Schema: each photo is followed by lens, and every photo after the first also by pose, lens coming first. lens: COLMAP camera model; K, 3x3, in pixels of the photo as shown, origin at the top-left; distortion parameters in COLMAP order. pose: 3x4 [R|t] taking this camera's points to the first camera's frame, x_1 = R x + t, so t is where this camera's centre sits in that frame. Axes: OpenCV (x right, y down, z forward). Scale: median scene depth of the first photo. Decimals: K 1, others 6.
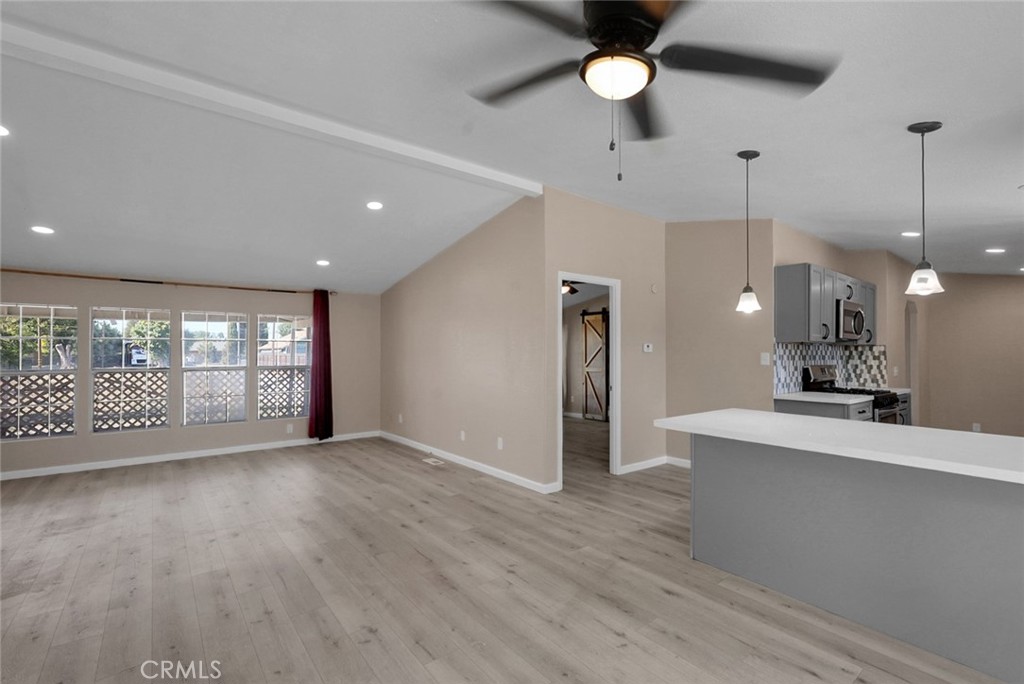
lens RADIAL K [[456.2, 0, 510.5], [0, 456.2, 344.8], [0, 0, 1]] dist [0.002606, 0.000225]
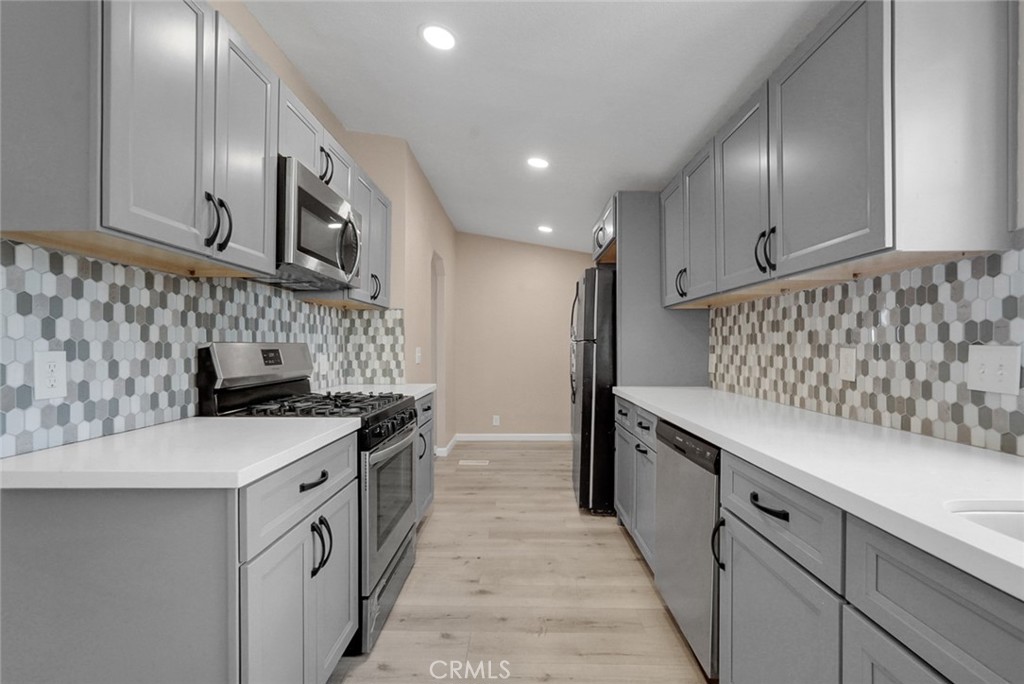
lens RADIAL K [[456.2, 0, 512.3], [0, 456.2, 340.6], [0, 0, 1]] dist [0.002606, 0.000225]
pose [[0.638288, 0.002546, 0.769794, 0.467462], [-0.008033, 0.999962, 0.003353, 0.036644], [-0.769756, -0.008324, 0.638284, 0.529697]]
